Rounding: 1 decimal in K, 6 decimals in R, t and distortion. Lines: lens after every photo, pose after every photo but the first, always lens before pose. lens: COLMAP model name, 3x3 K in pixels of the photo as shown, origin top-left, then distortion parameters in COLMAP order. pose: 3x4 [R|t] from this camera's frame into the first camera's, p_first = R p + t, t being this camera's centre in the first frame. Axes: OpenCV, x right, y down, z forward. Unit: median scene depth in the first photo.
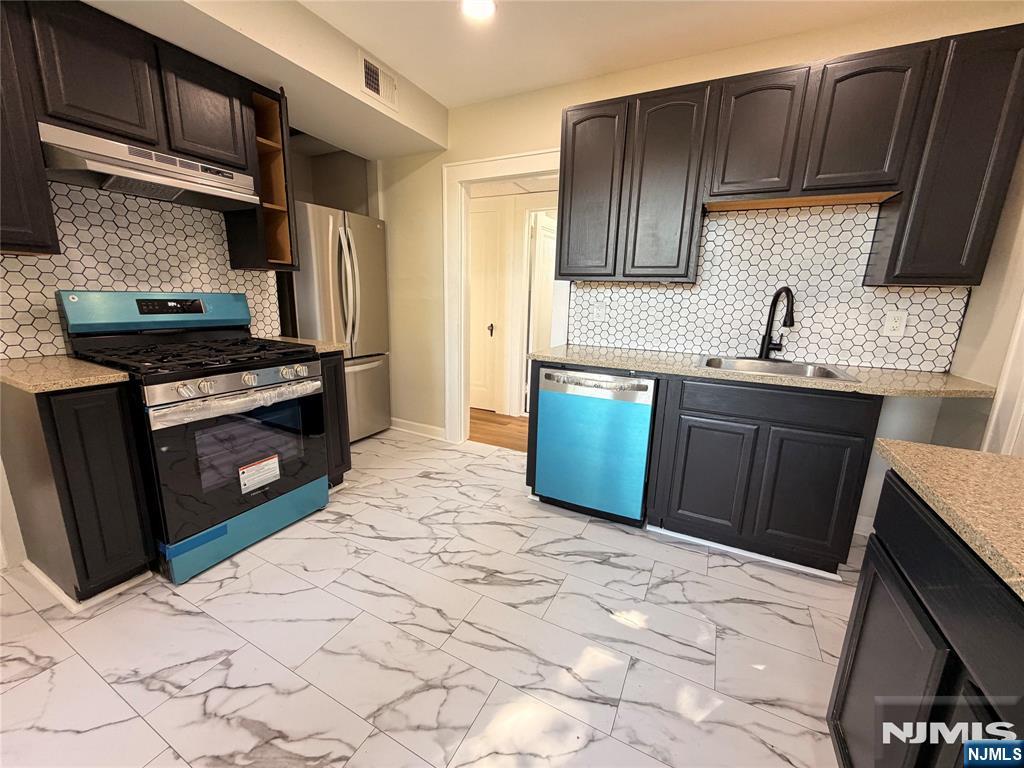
lens RADIAL K [[405.2, 0, 509.0], [0, 405.2, 385.7], [0, 0, 1]] dist [-0.001222, 0.000326]
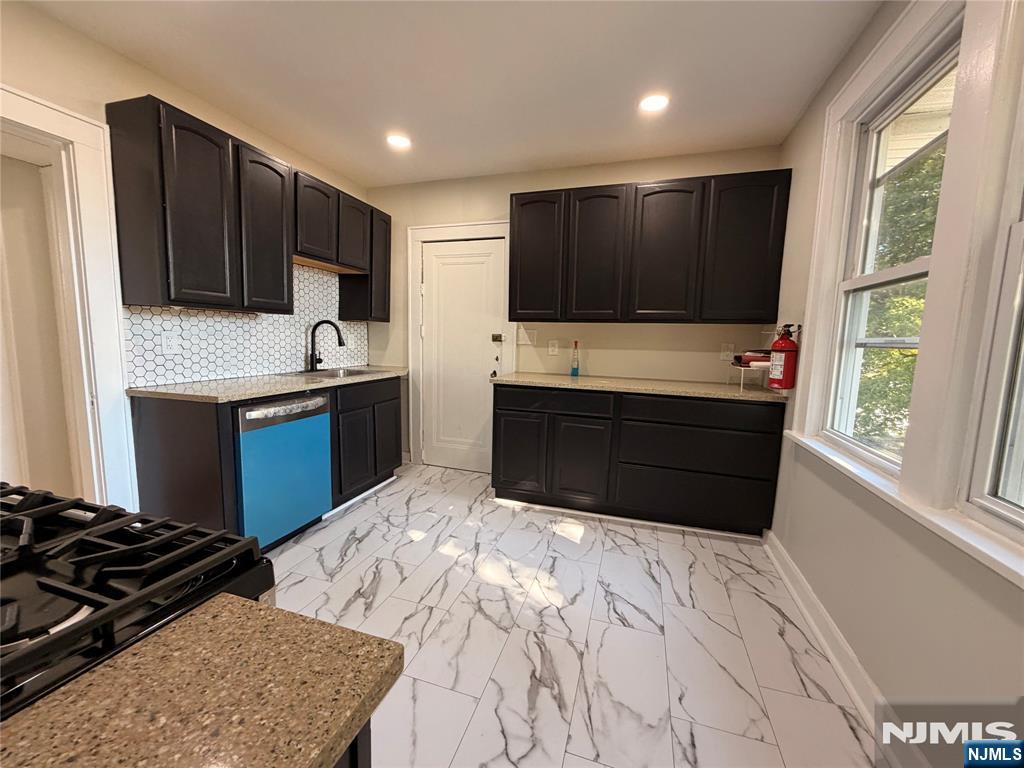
lens RADIAL K [[405.2, 0, 509.0], [0, 405.2, 385.7], [0, 0, 1]] dist [-0.001222, 0.000326]
pose [[-0.160759, -0.148186, 0.975806, -0.917877], [0.186059, 0.966389, 0.177408, -0.147426], [-0.969298, 0.210078, -0.127784, 0.574116]]
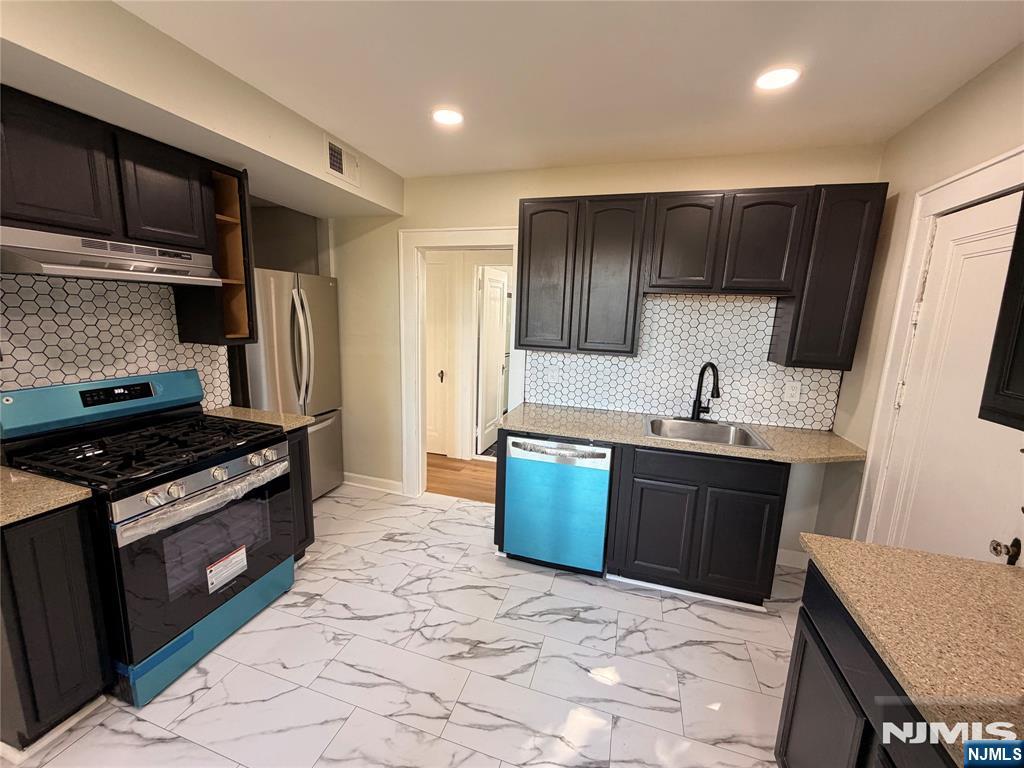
lens RADIAL K [[405.2, 0, 509.0], [0, 405.2, 385.7], [0, 0, 1]] dist [-0.001222, 0.000326]
pose [[0.984785, -0.024459, 0.172048, -0.106734], [0.030641, 0.998973, -0.033367, -0.151686], [-0.171055, 0.038131, 0.984523, -0.067415]]
